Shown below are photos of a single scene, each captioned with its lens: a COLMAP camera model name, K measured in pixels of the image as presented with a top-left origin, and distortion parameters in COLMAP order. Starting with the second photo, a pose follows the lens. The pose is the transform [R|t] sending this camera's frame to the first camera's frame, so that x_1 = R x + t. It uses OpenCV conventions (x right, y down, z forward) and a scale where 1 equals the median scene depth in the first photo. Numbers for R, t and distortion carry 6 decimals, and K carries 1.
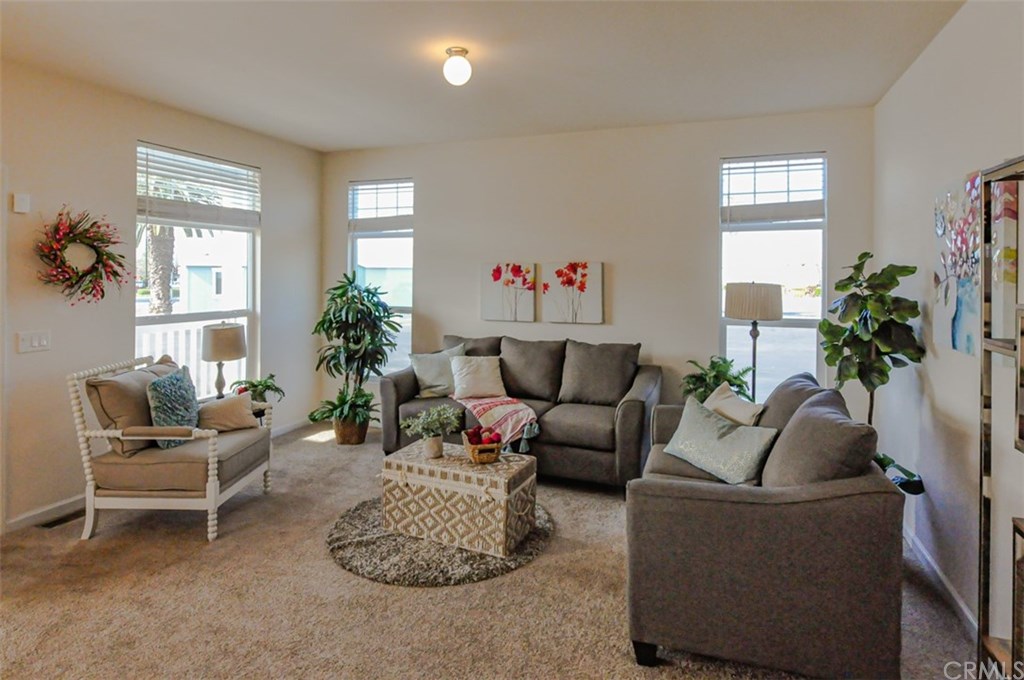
lens RADIAL K [[568.0, 0, 514.9], [0, 568.0, 276.3], [0, 0, 1]] dist [-0.000231, -0.000829]
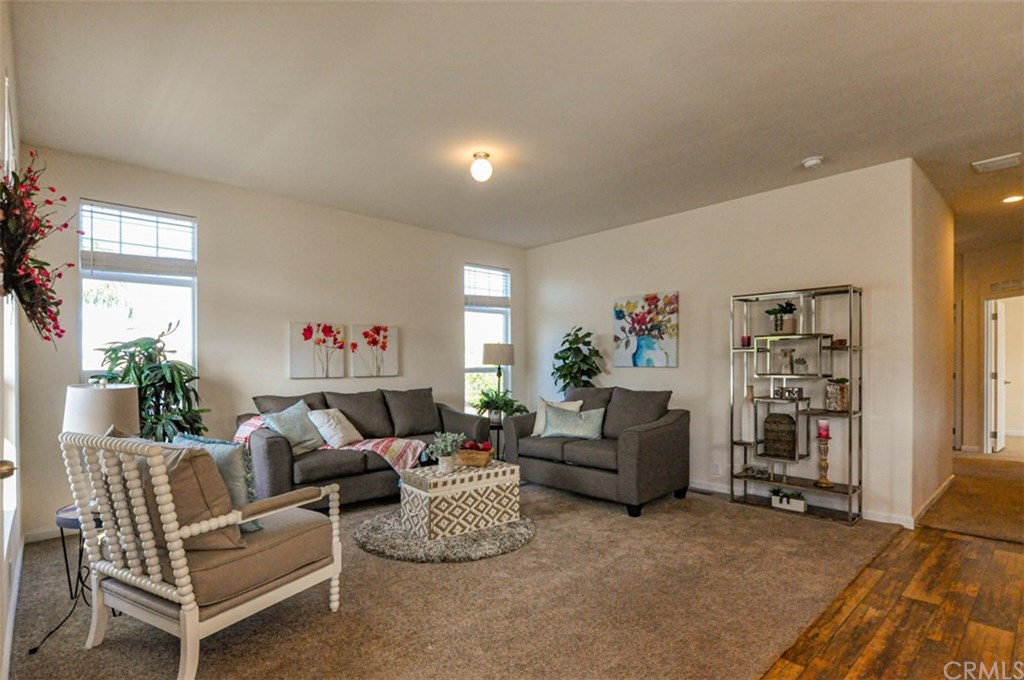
lens RADIAL K [[511.3, 0, 509.3], [0, 511.3, 365.6], [0, 0, 1]] dist [-0.000210, -0.001222]
pose [[0.445350, -0.007894, 0.895322, -0.987514], [0.009684, 0.999945, 0.004000, 0.077201], [-0.895304, 0.006889, 0.445402, 0.357143]]
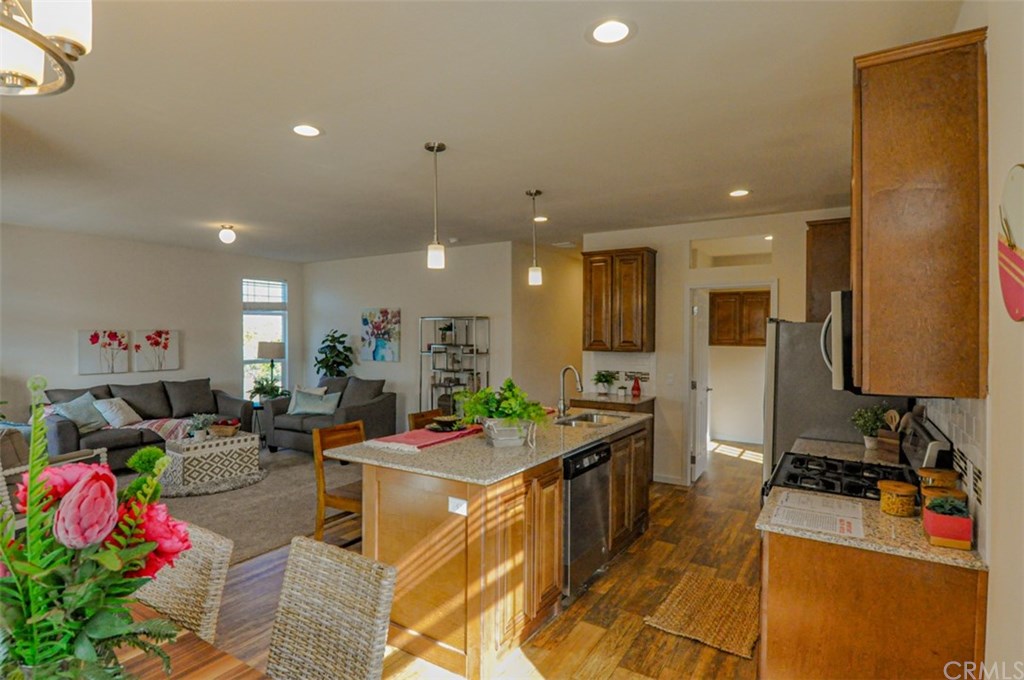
lens RADIAL K [[538.2, 0, 512.0], [0, 538.2, 340.0], [0, 0, 1]] dist [-0.003560, -0.002921]
pose [[0.200753, -0.015643, 0.979517, -1.487726], [0.001839, 0.999877, 0.015591, -0.026393], [-0.979640, -0.001329, 0.200757, -0.286272]]
